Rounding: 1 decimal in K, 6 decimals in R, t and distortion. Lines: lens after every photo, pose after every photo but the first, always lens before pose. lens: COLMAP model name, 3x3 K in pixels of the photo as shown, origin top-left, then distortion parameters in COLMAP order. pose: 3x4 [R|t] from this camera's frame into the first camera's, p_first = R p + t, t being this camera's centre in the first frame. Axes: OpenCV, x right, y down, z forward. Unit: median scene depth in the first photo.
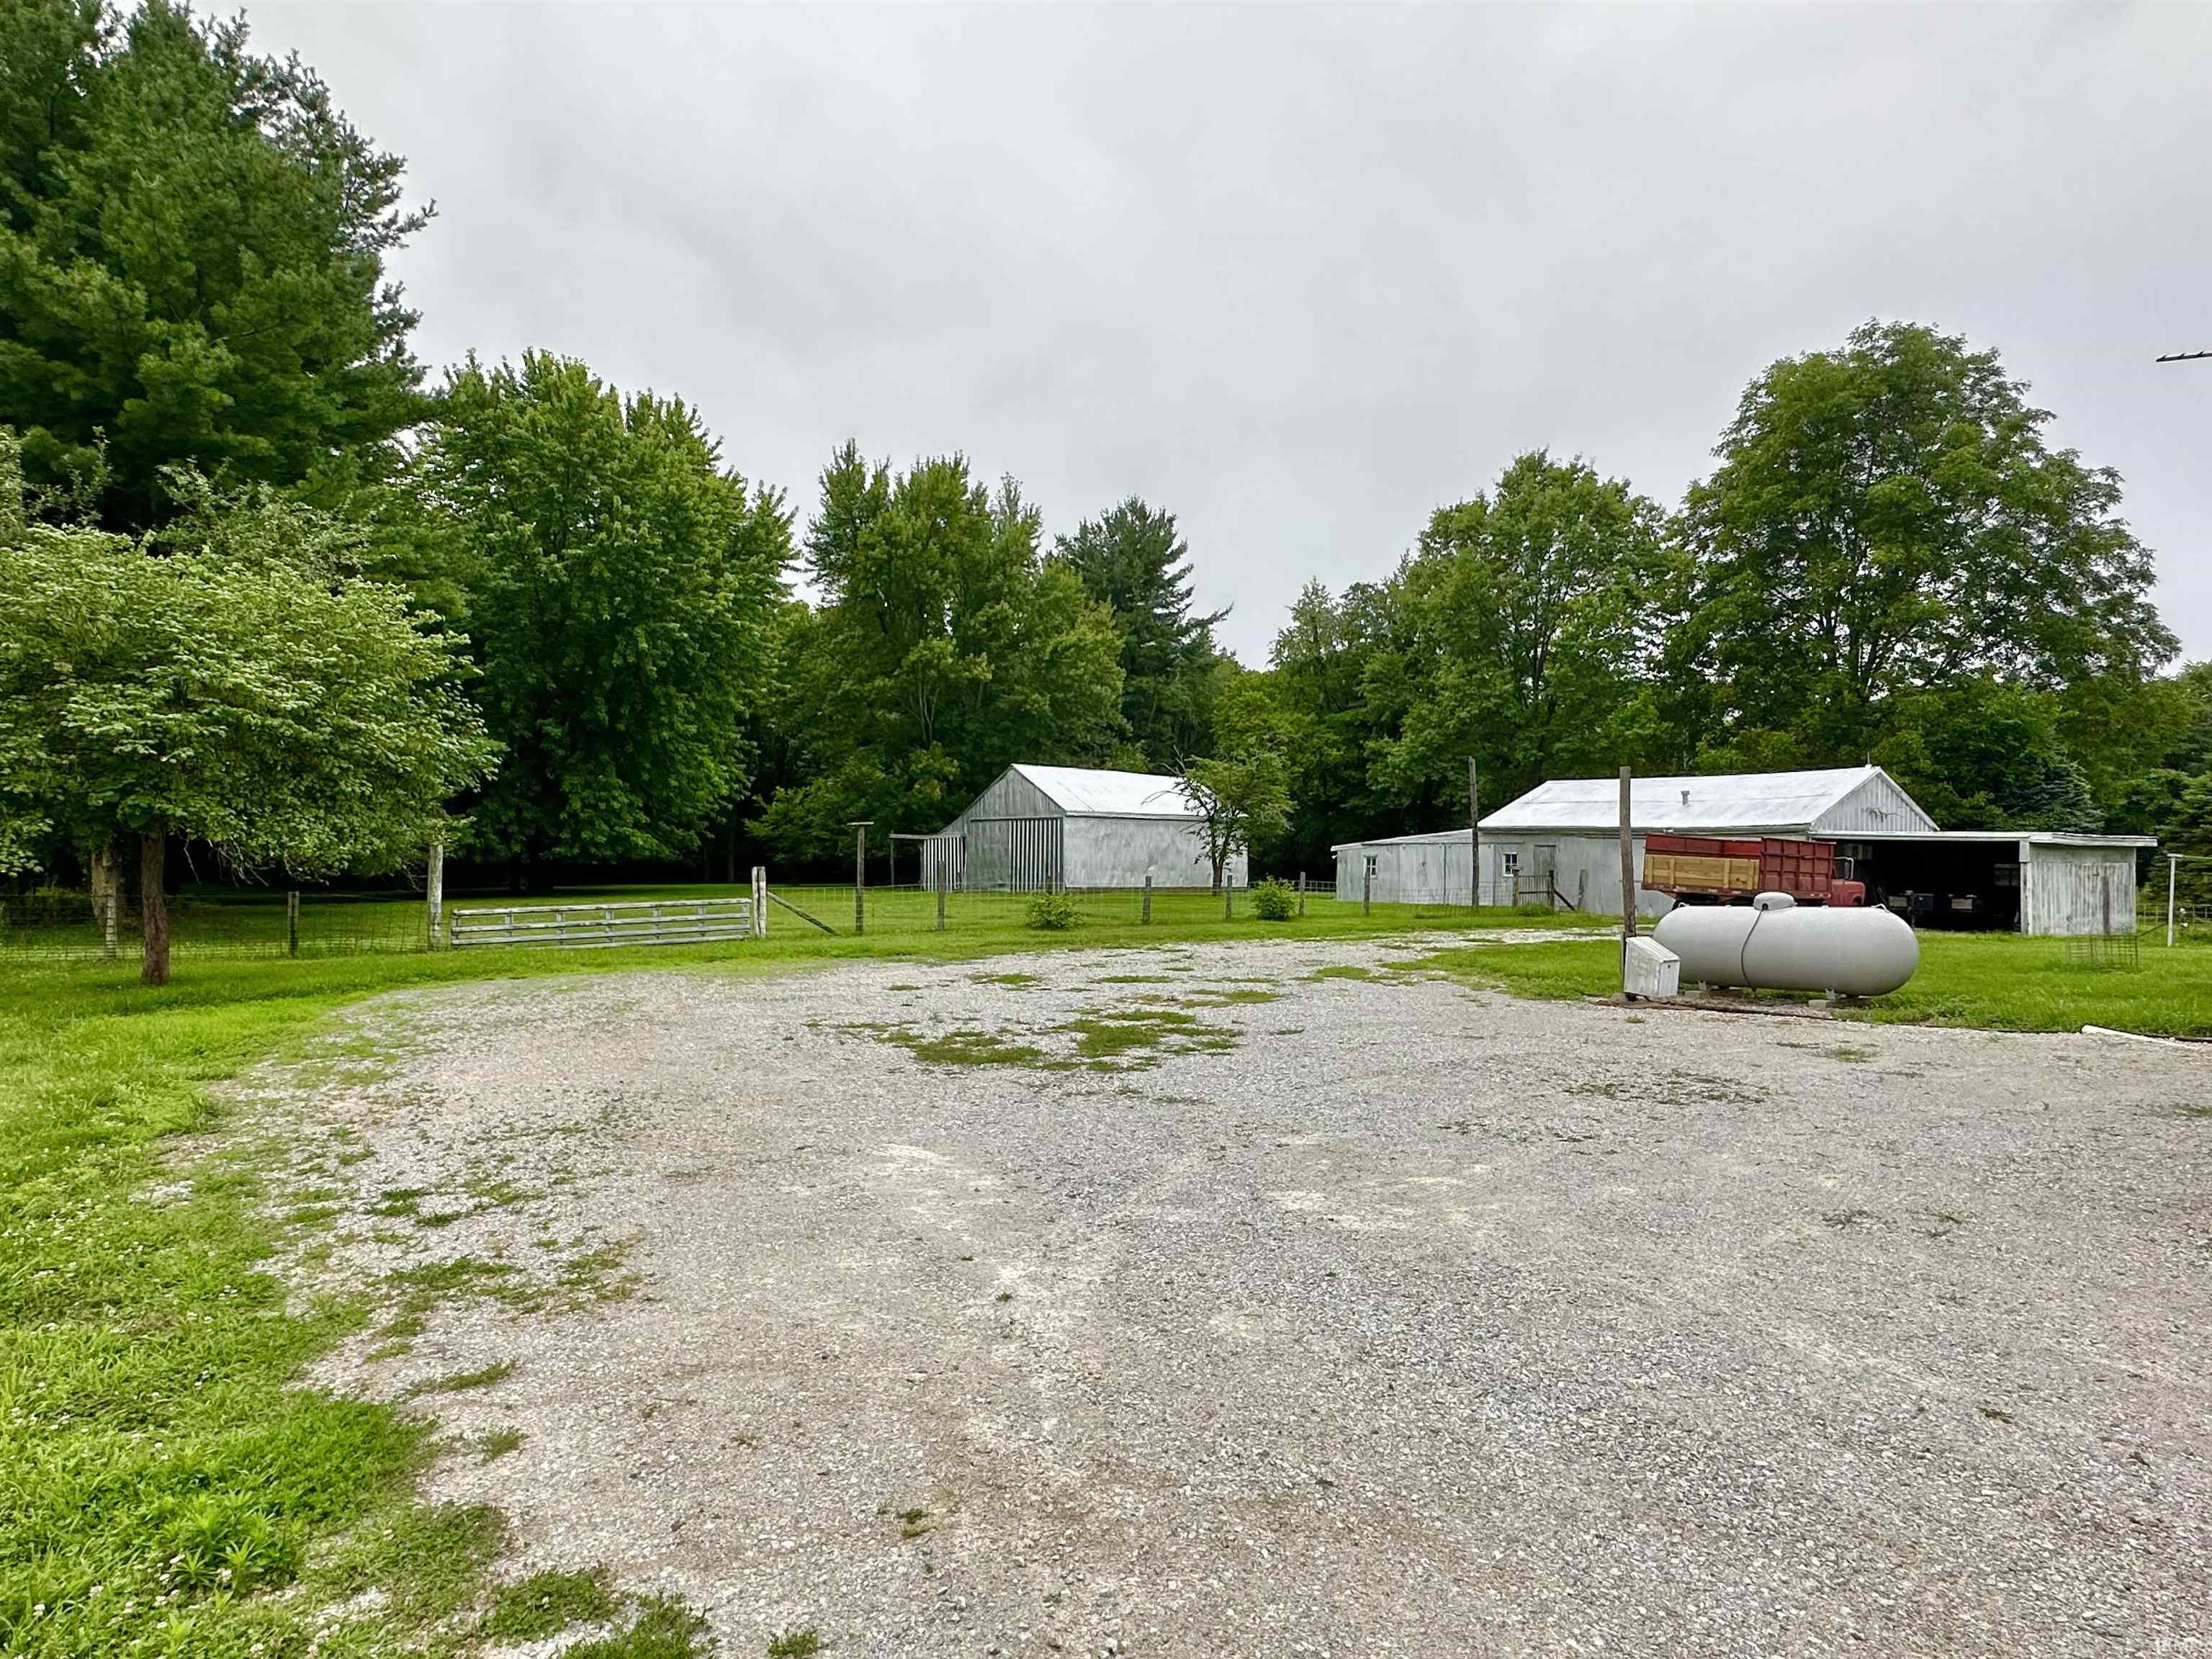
lens RADIAL K [[1268.2, 0, 1103.6], [0, 1268.2, 835.7], [0, 0, 1]] dist [-0.005779, 0.000436]
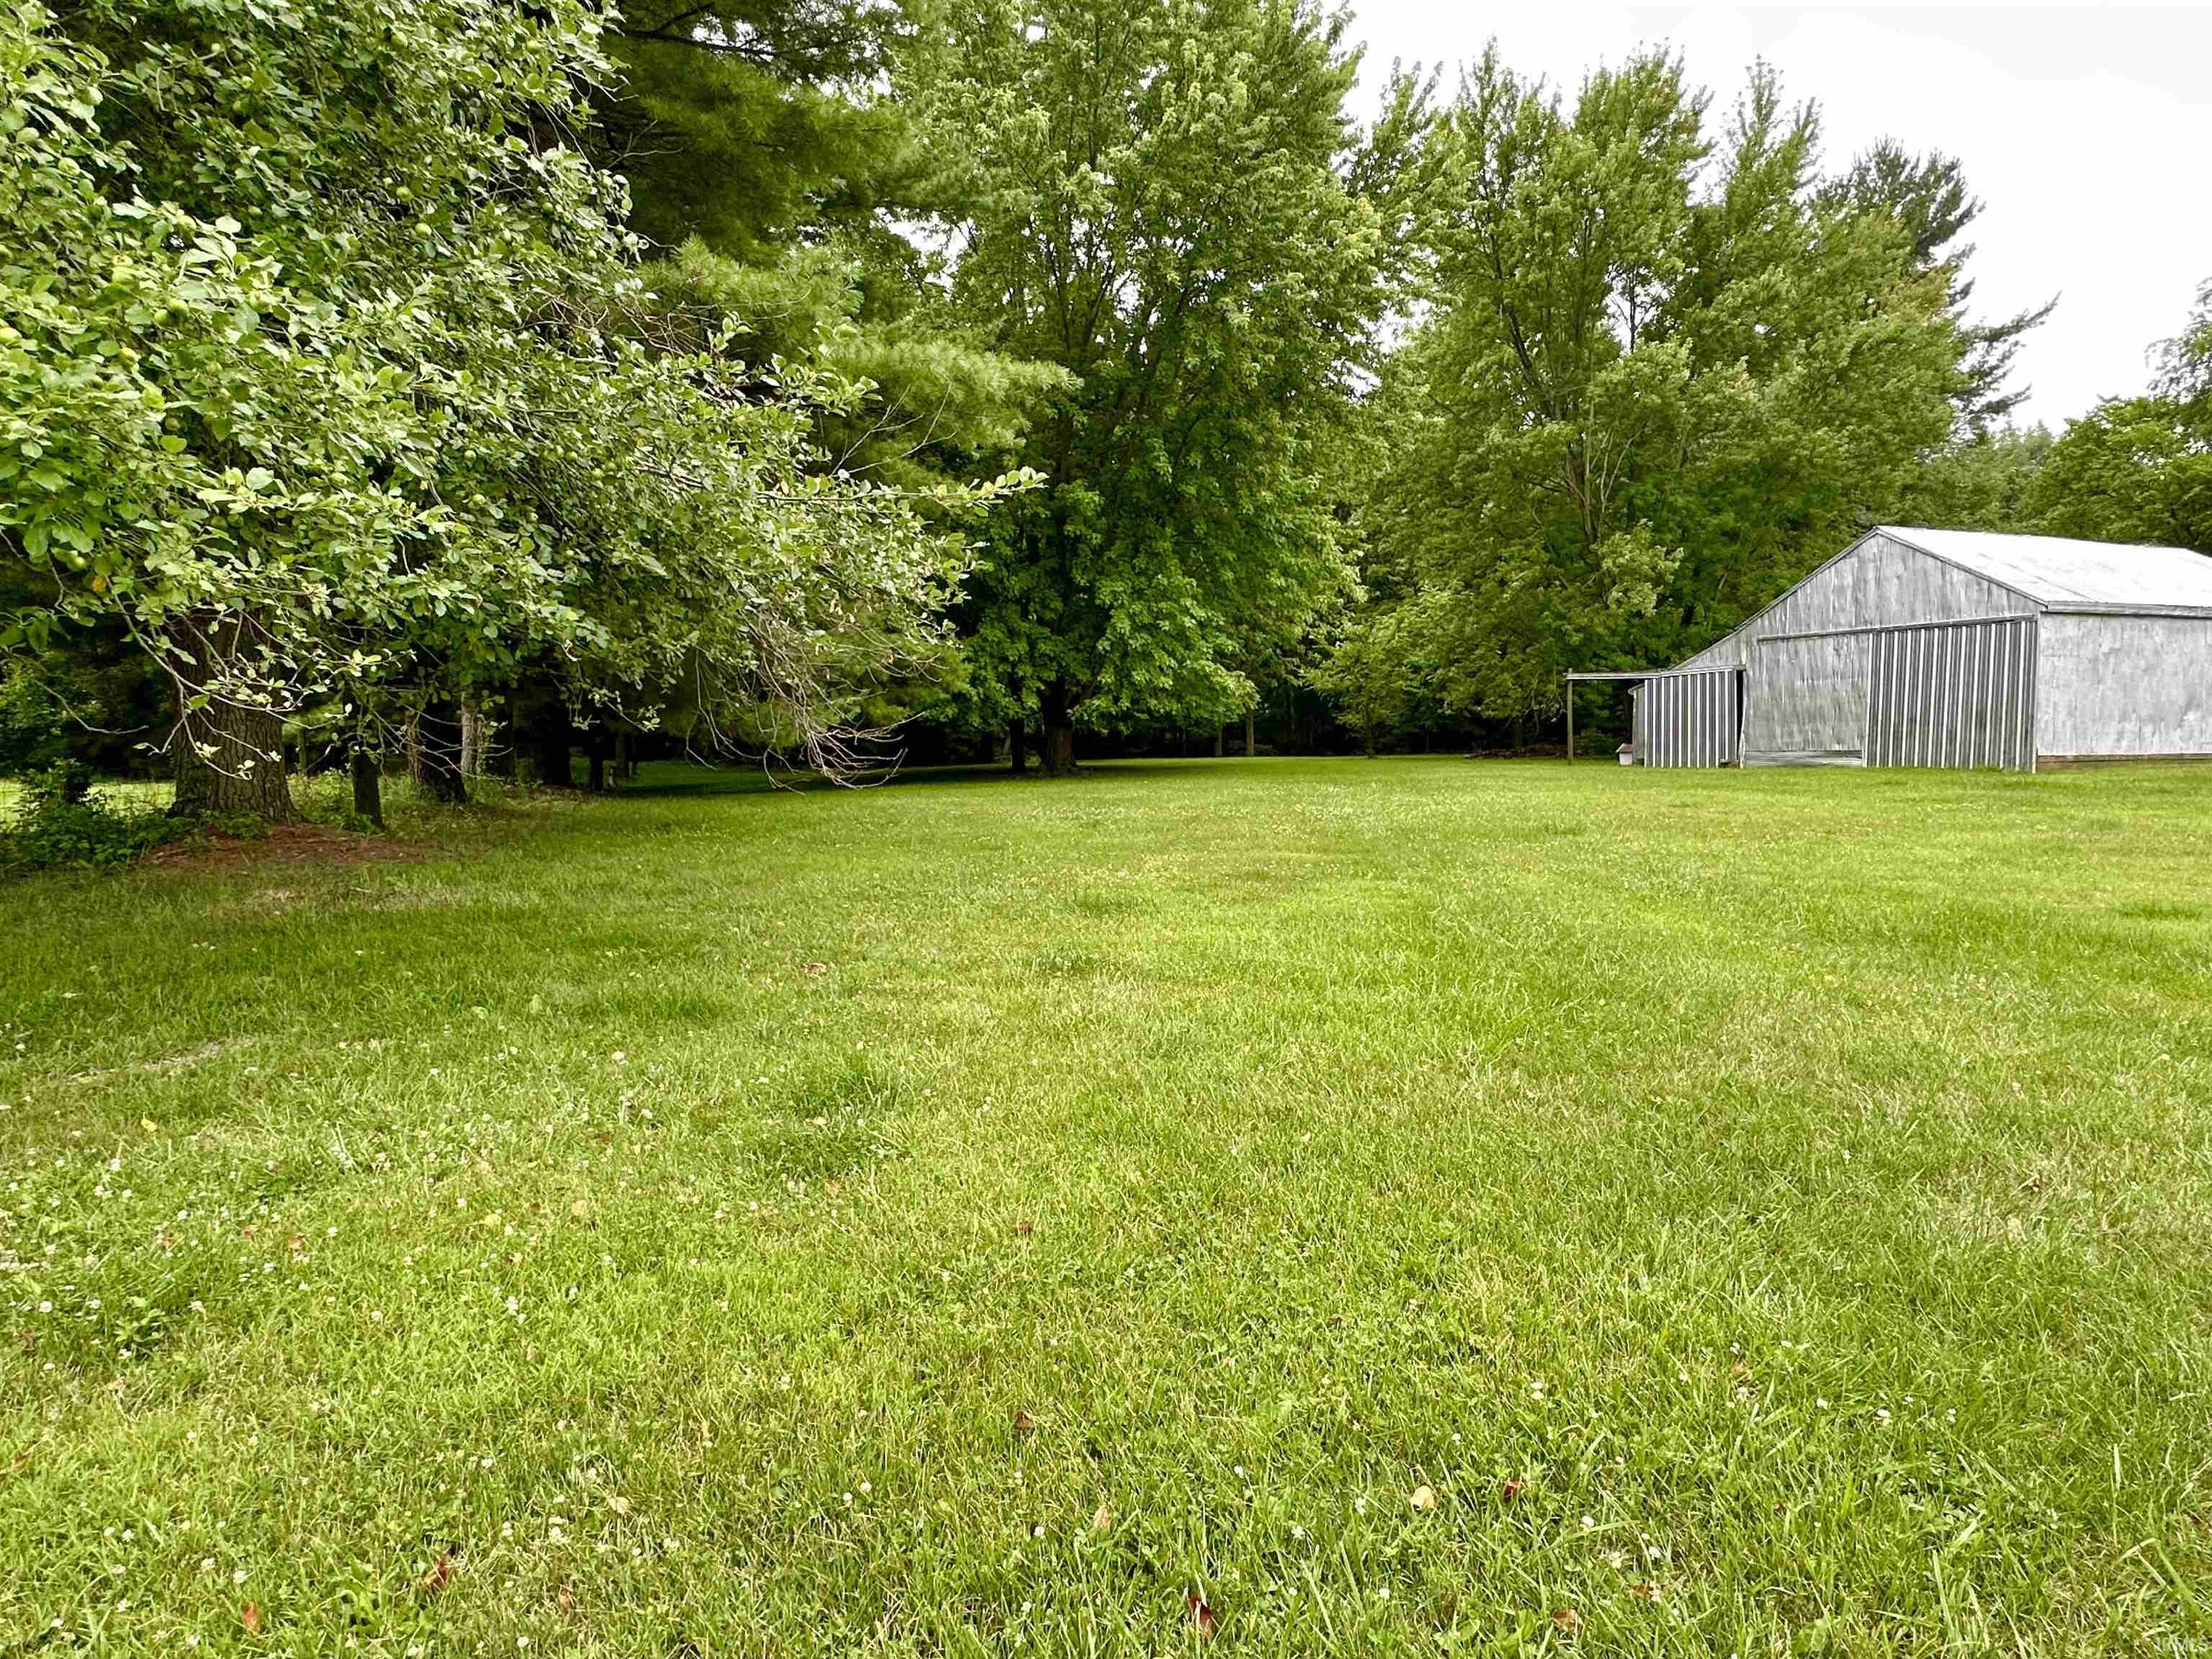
lens RADIAL K [[1268.2, 0, 1104.7], [0, 1268.2, 820.7], [0, 0, 1]] dist [-0.005779, 0.000436]
pose [[0.939962, 0.007775, -0.341190, -0.204611], [0.023129, 0.995991, 0.086417, 0.014051], [0.340494, -0.089120, 0.936014, 0.401041]]
